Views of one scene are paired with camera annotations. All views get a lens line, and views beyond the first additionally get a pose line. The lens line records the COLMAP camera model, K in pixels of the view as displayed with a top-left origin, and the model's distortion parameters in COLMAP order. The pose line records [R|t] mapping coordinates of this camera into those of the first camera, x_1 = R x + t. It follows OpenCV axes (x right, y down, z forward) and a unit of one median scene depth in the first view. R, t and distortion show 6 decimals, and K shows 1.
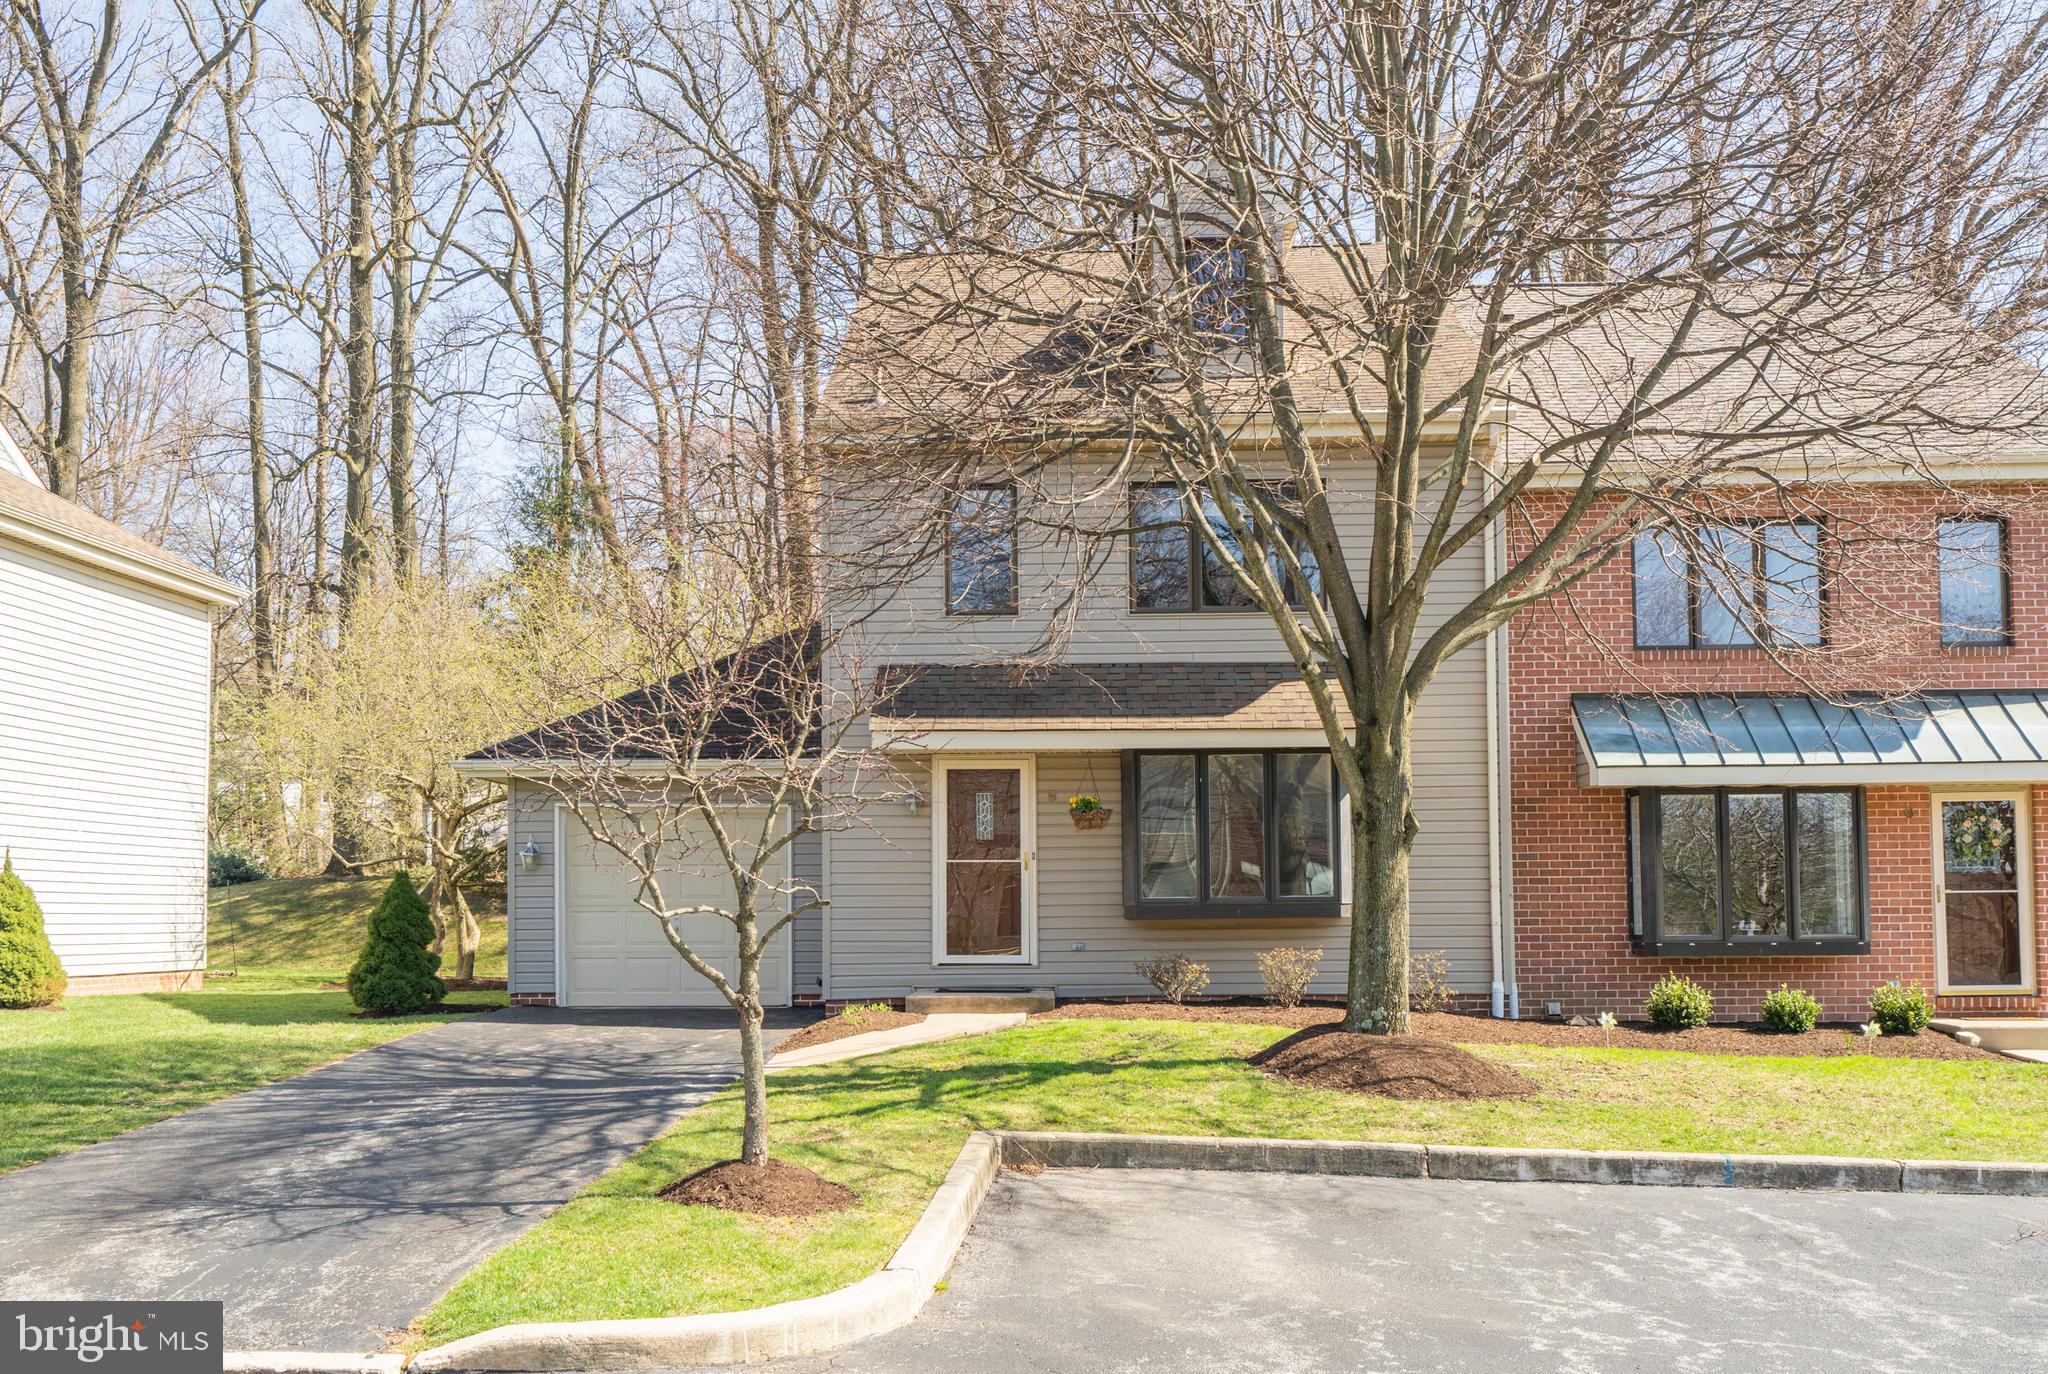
lens RADIAL K [[2073.0, 0, 1024.0], [0, 2073.0, 687.0], [0, 0, 1]] dist [0.026220, -0.001642]
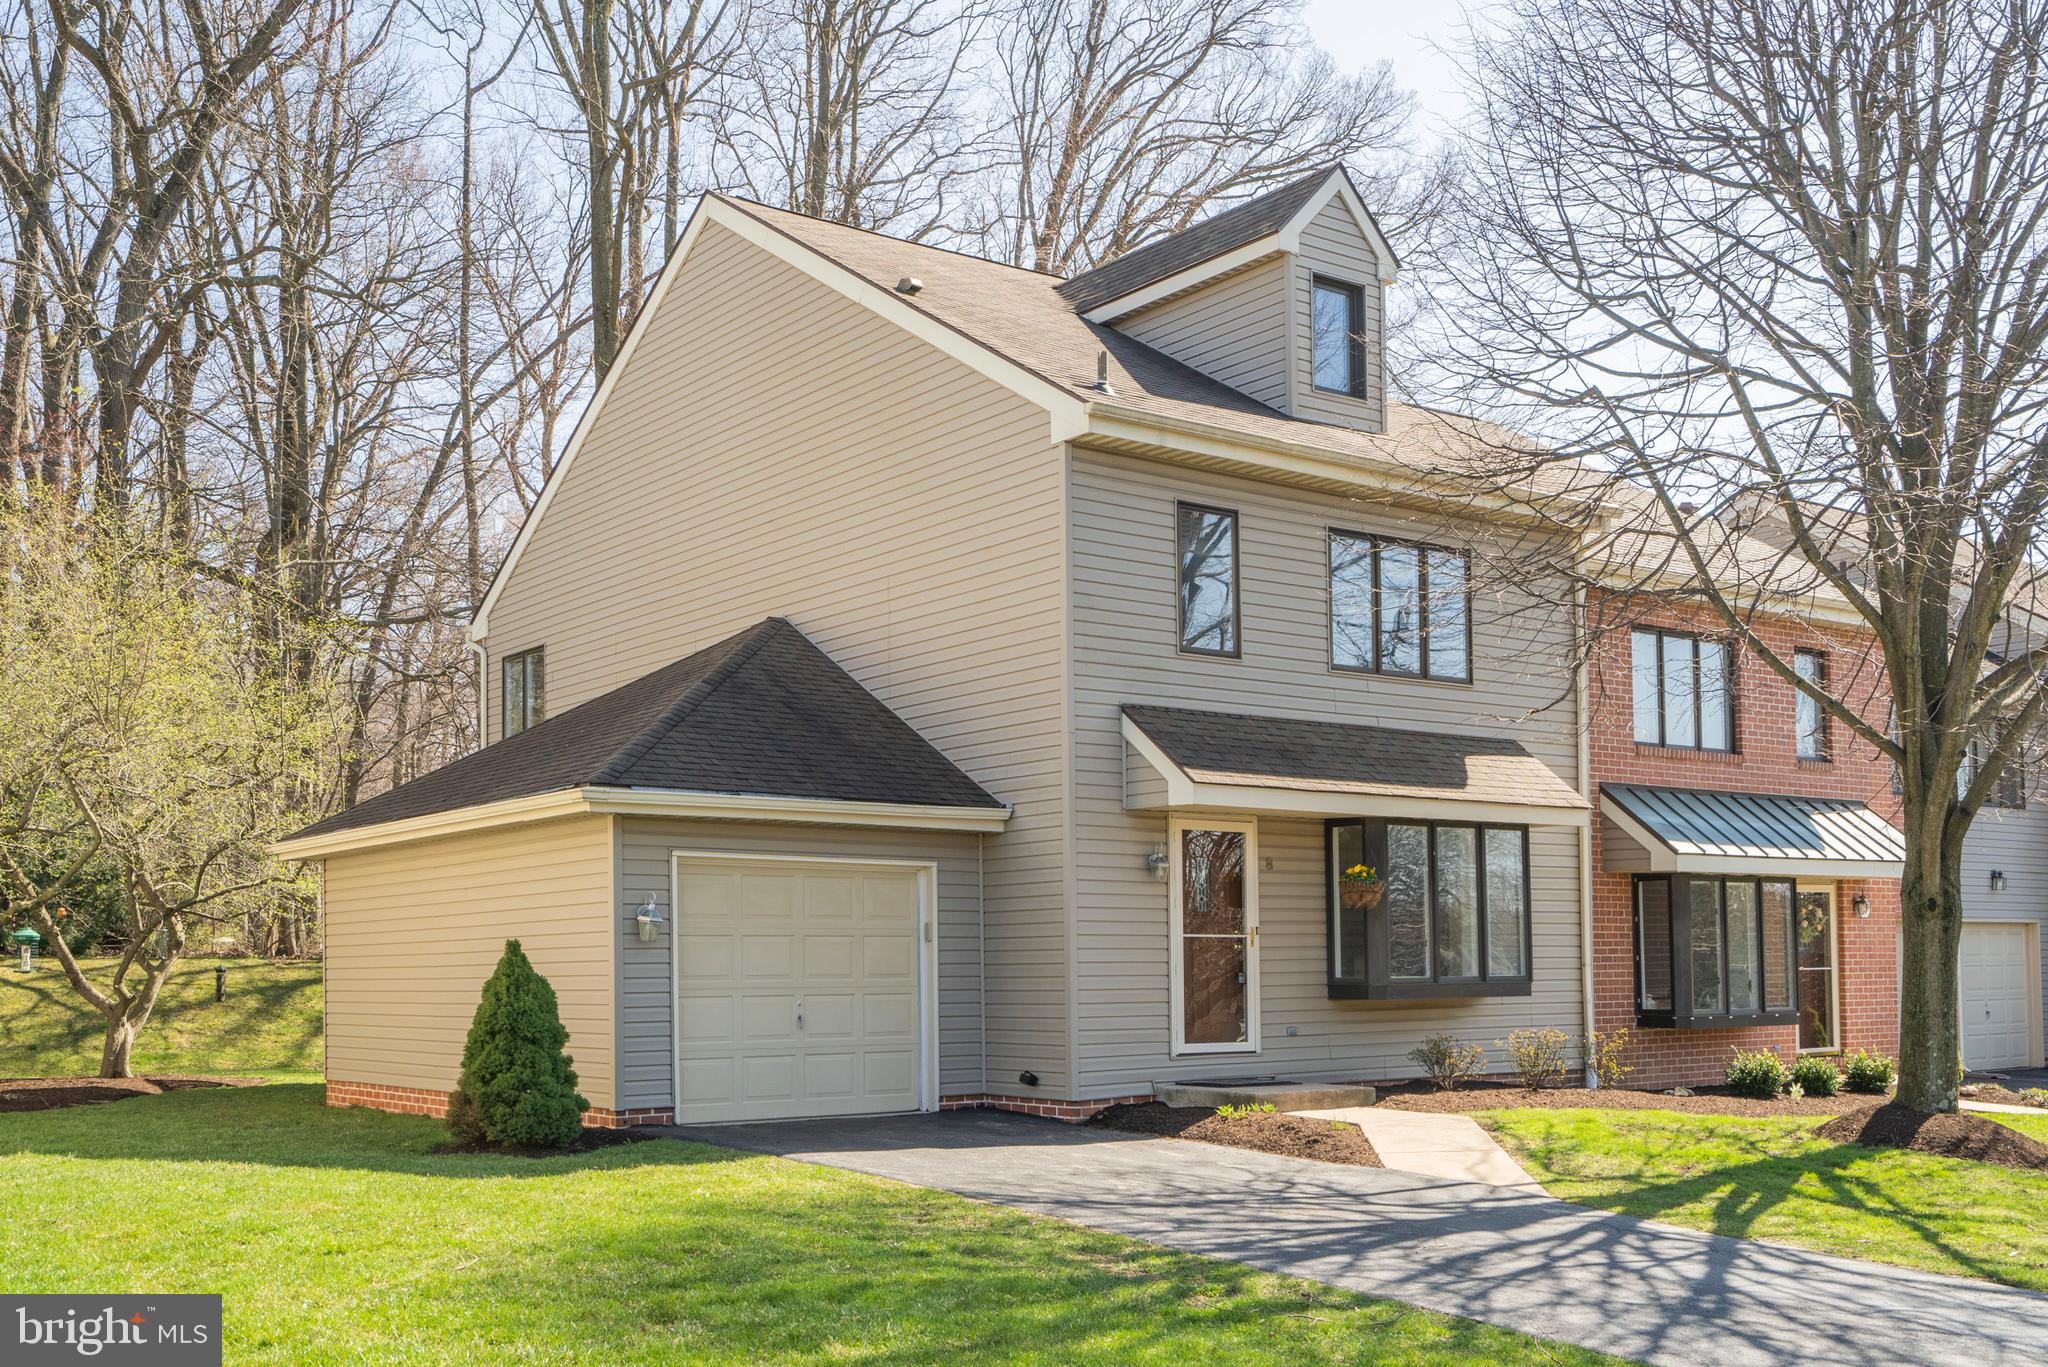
lens RADIAL K [[2073.0, 0, 1024.0], [0, 2073.0, 683.5], [0, 0, 1]] dist [0.026220, -0.001642]
pose [[0.771038, 0.086137, 0.630937, -0.647185], [-0.066607, 0.996283, -0.054618, 0.030889], [-0.633297, 0.000088, 0.773909, 0.369895]]
